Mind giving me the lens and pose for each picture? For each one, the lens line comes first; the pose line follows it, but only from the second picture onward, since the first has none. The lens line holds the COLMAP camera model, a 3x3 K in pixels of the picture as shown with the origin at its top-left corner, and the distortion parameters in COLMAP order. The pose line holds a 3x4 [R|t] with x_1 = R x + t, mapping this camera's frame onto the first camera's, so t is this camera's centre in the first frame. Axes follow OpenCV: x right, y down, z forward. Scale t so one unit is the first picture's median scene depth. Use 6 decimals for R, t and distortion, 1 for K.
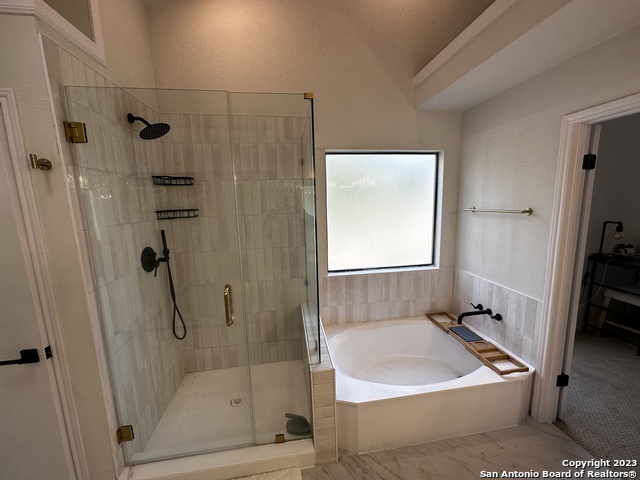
lens RADIAL K [[255.5, 0, 320.4], [0, 255.5, 240.1], [0, 0, 1]] dist [-0.005178, 0.001311]
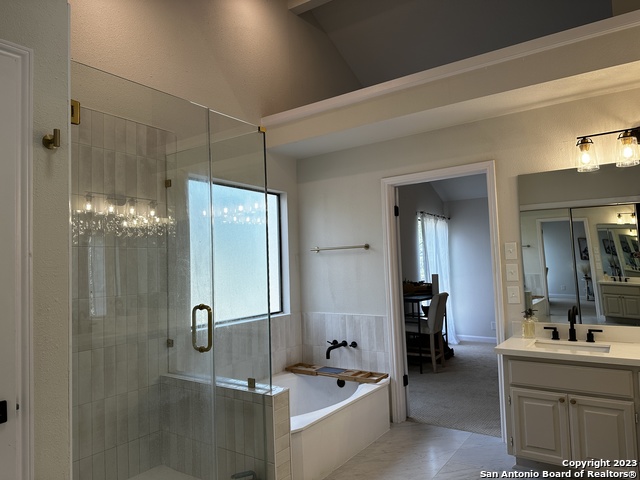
lens RADIAL K [[446.4, 0, 319.5], [0, 446.4, 238.9], [0, 0, 1]] dist [0.058153, -0.066819]
pose [[0.680449, 0.049102, 0.731149, -0.777236], [0.128480, 0.974303, -0.185002, 0.187329], [-0.721445, 0.219823, 0.656655, -0.233401]]
